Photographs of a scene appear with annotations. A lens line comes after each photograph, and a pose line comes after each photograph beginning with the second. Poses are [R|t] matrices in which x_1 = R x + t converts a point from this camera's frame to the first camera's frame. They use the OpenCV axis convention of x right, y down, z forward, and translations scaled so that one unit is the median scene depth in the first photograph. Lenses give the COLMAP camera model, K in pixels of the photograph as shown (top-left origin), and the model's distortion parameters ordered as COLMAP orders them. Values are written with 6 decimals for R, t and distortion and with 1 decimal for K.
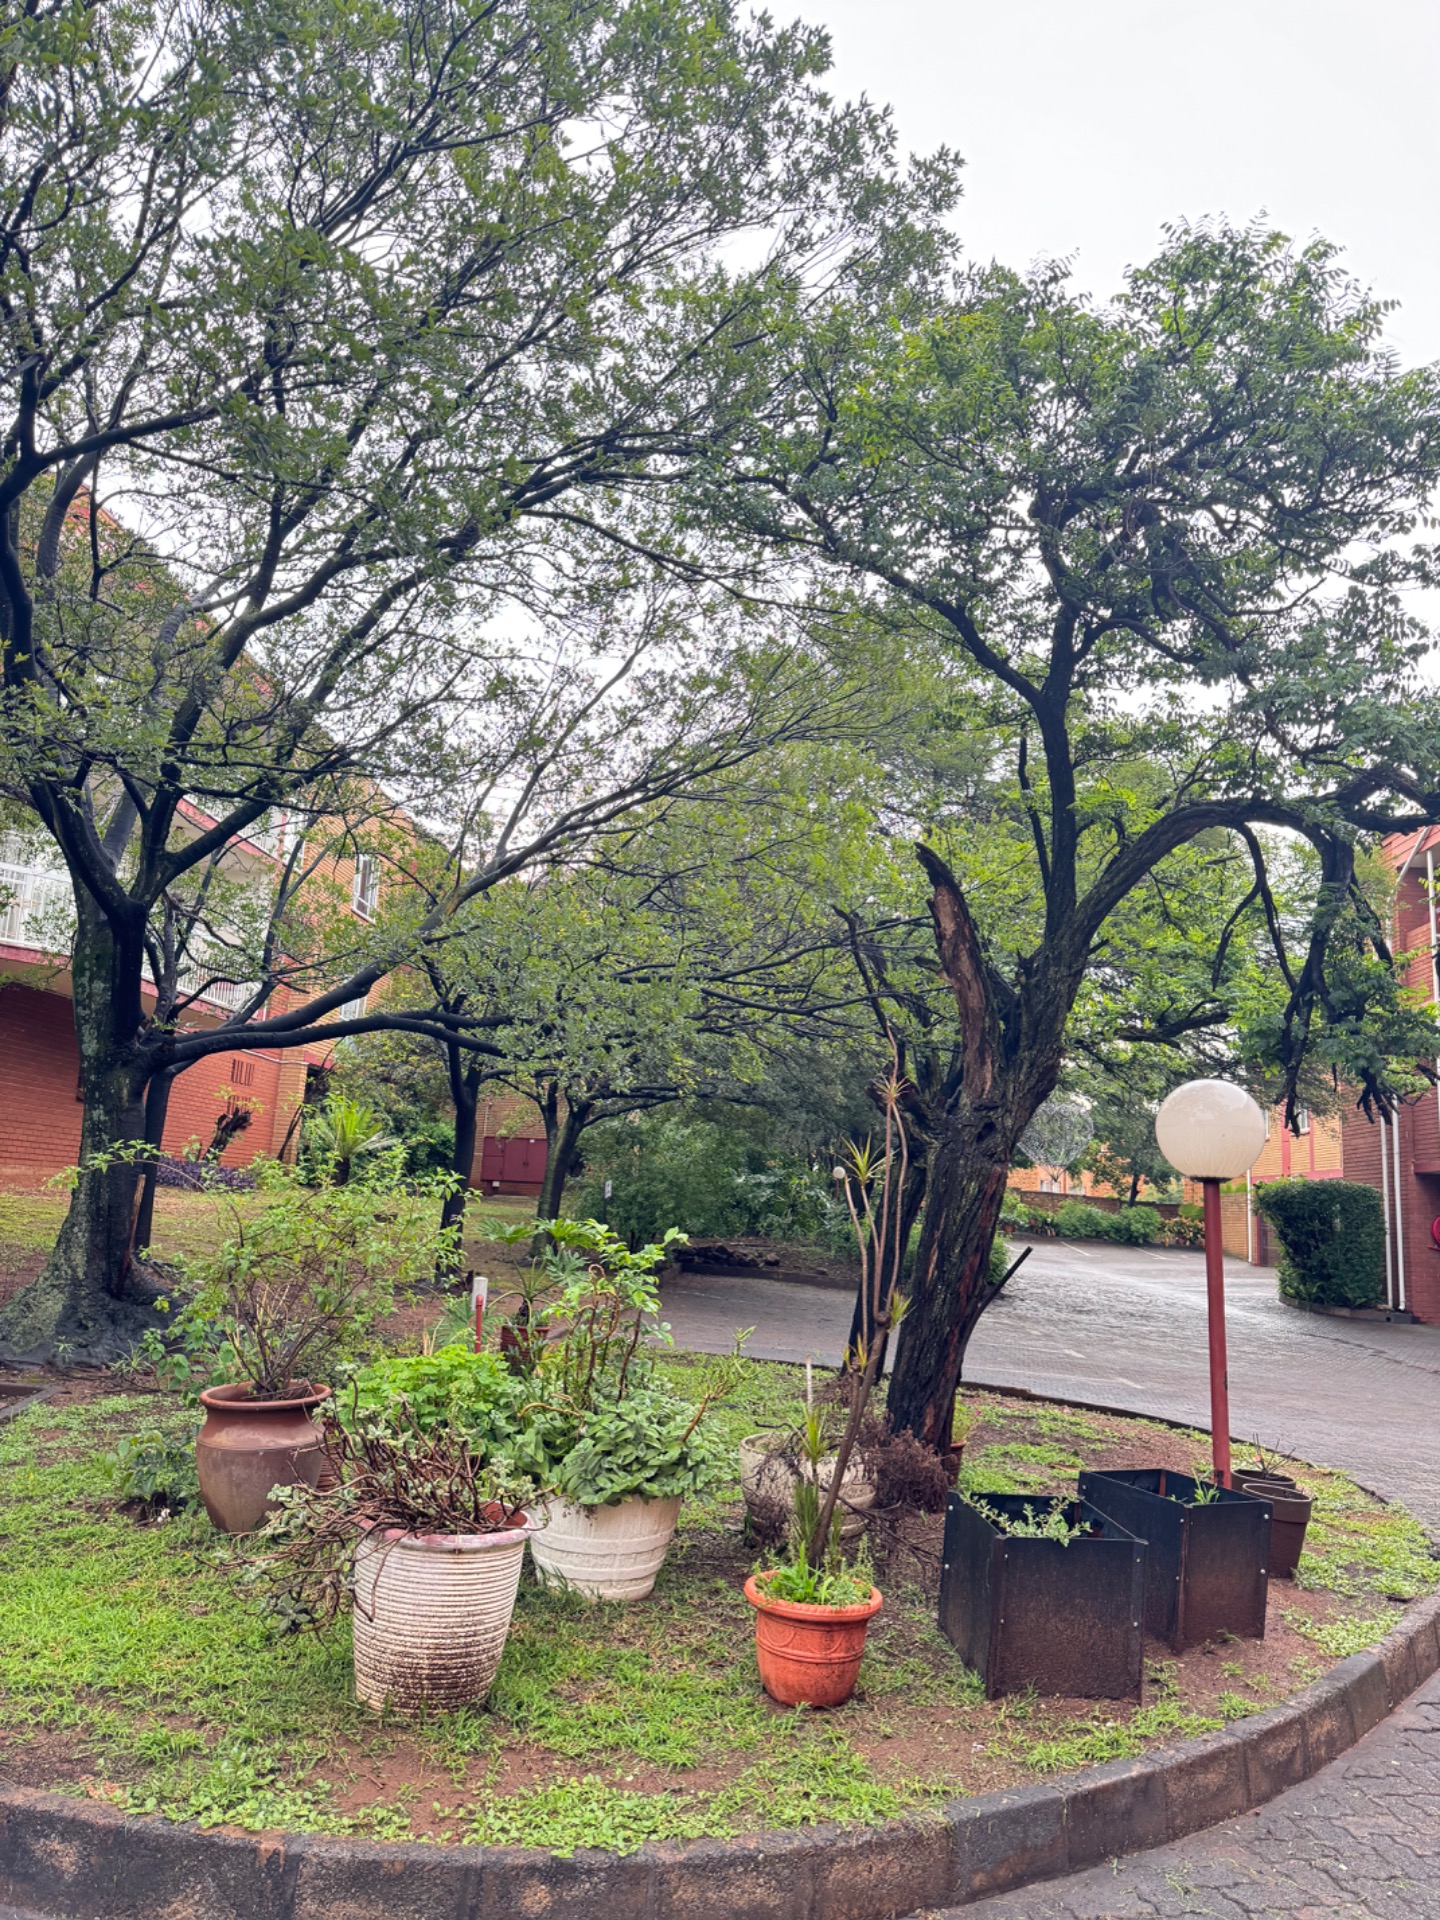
lens RADIAL K [[1359.2, 0, 720.0], [0, 1359.2, 960.0], [0, 0, 1]] dist [0.105108, -0.160945]
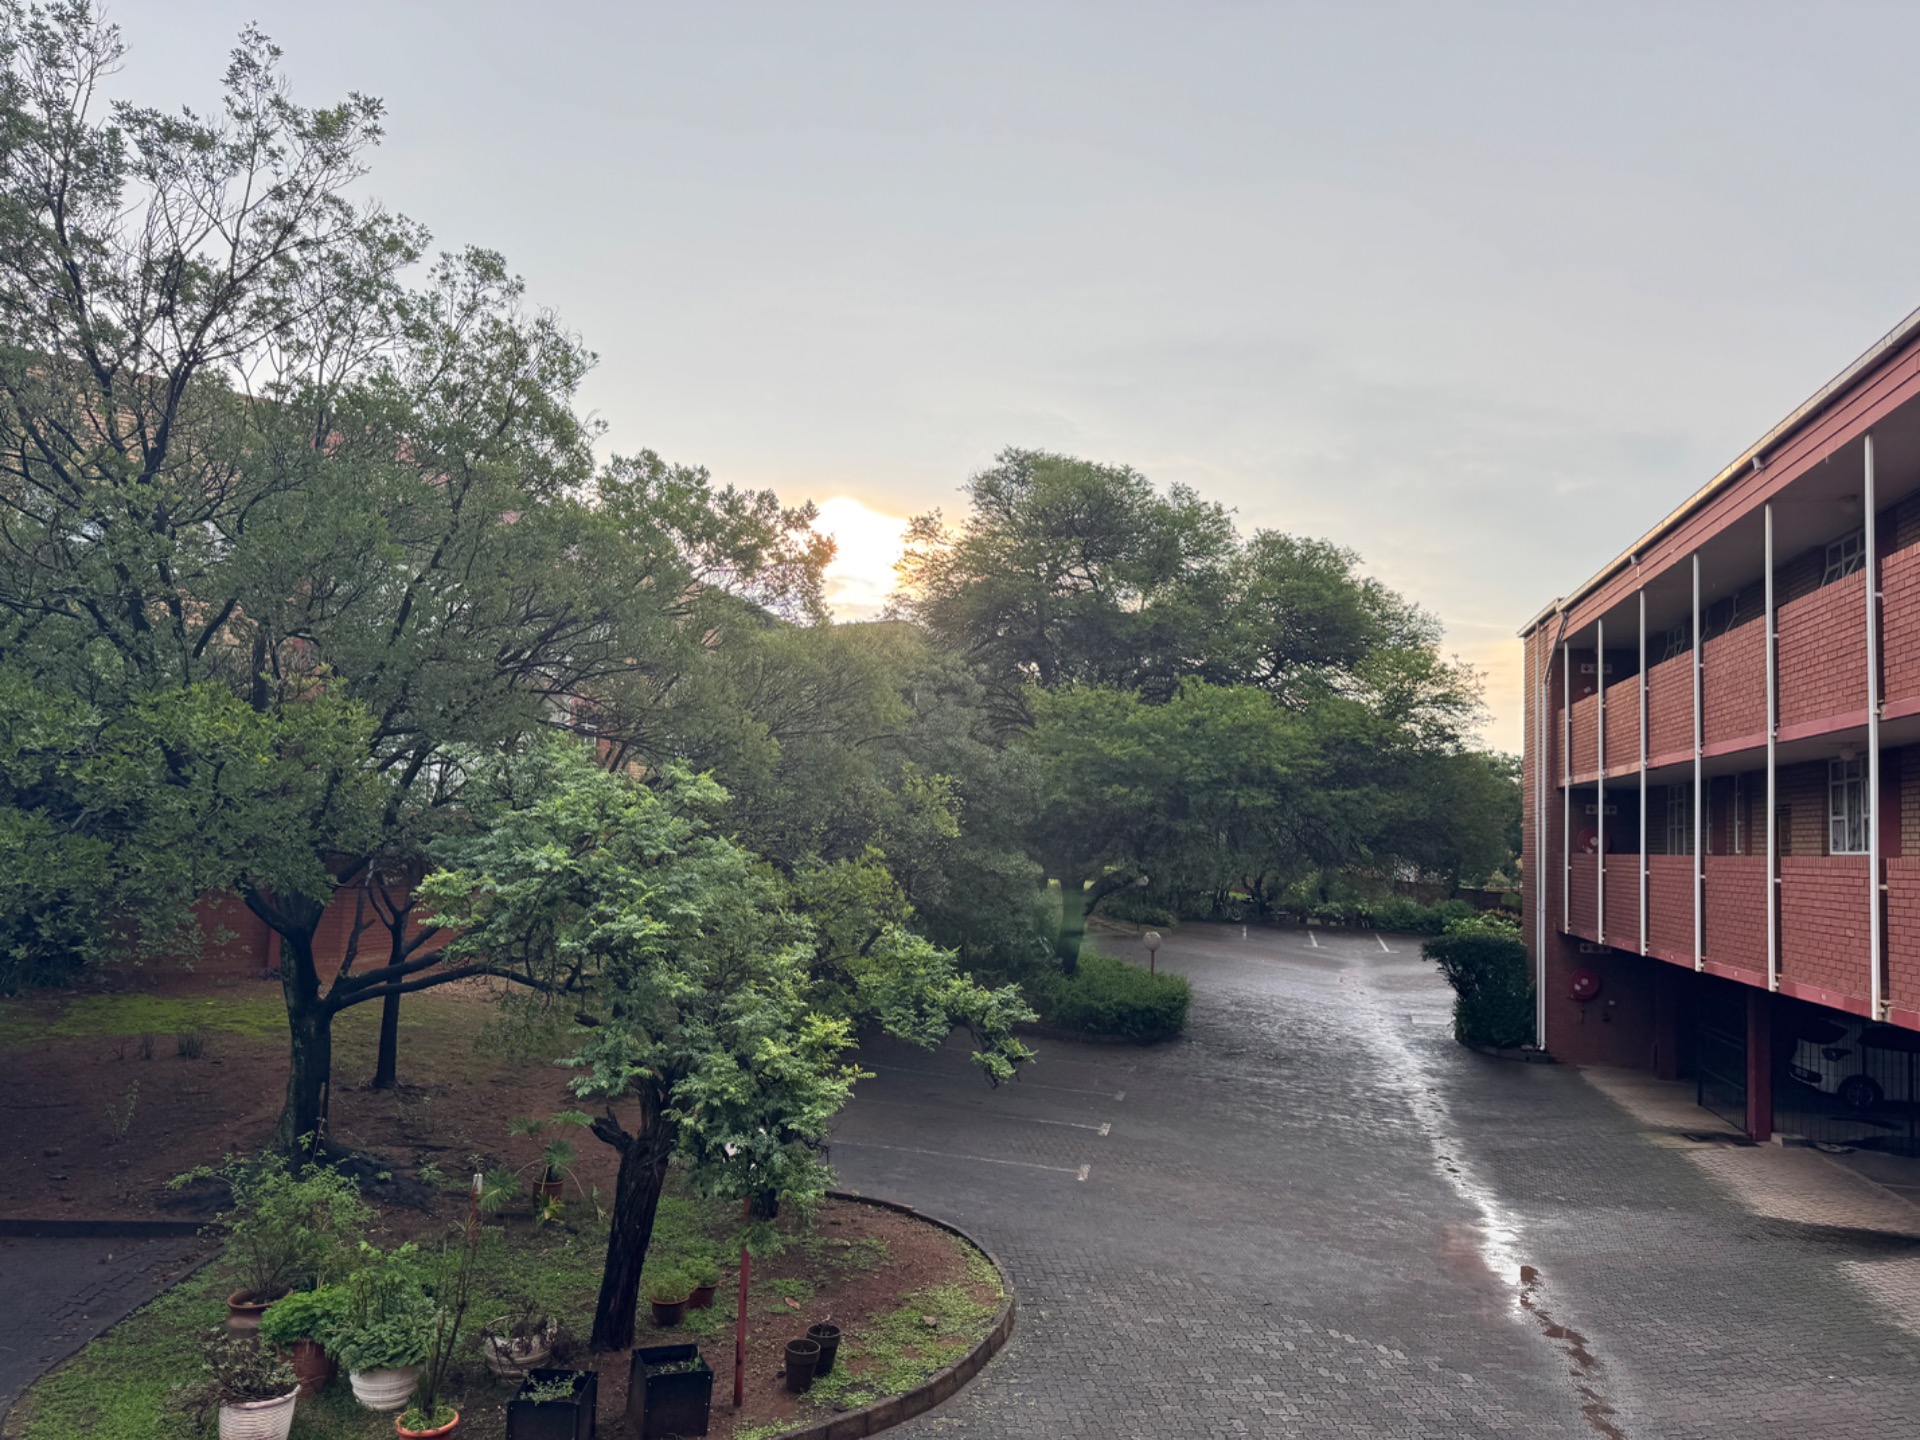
lens RADIAL K [[1402.5, 0, 957.7], [0, 1402.5, 749.1], [0, 0, 1]] dist [0.005502, -0.001931]
pose [[0.991894, -0.013852, -0.126308, 0.174436], [0.027288, 0.994069, 0.105276, -0.121088], [0.124100, -0.107869, 0.986389, -0.148449]]
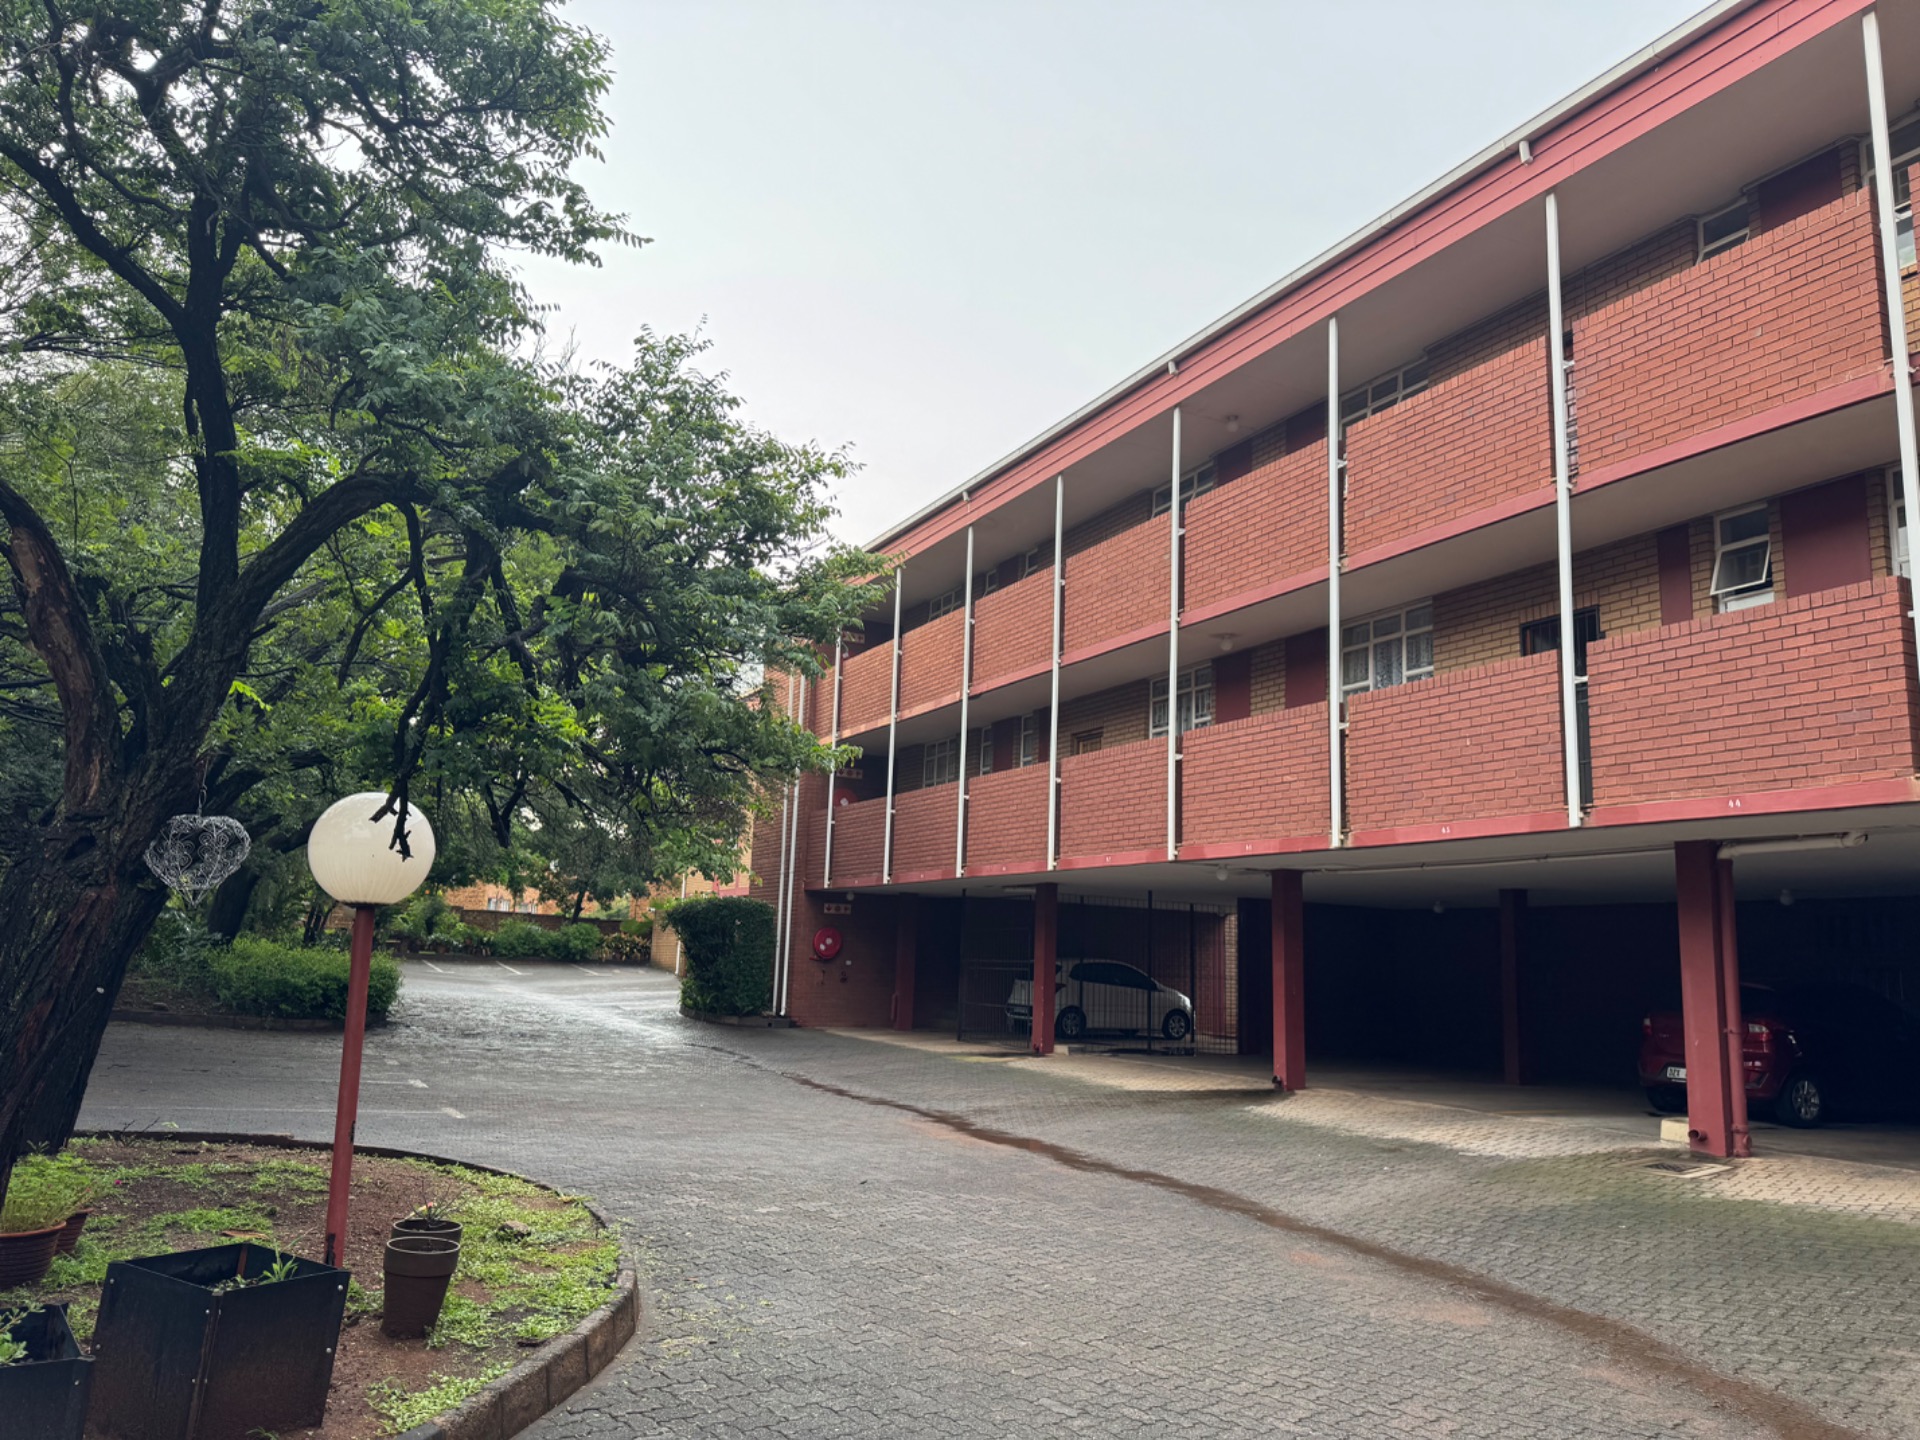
lens RADIAL K [[1359.2, 0, 960.0], [0, 1359.2, 720.0], [0, 0, 1]] dist [0.105108, -0.160945]
pose [[0.854730, 0.073121, 0.513896, 0.039411], [-0.088952, 0.996016, 0.006227, 0.000364], [-0.511394, -0.051035, 0.857830, 0.009693]]
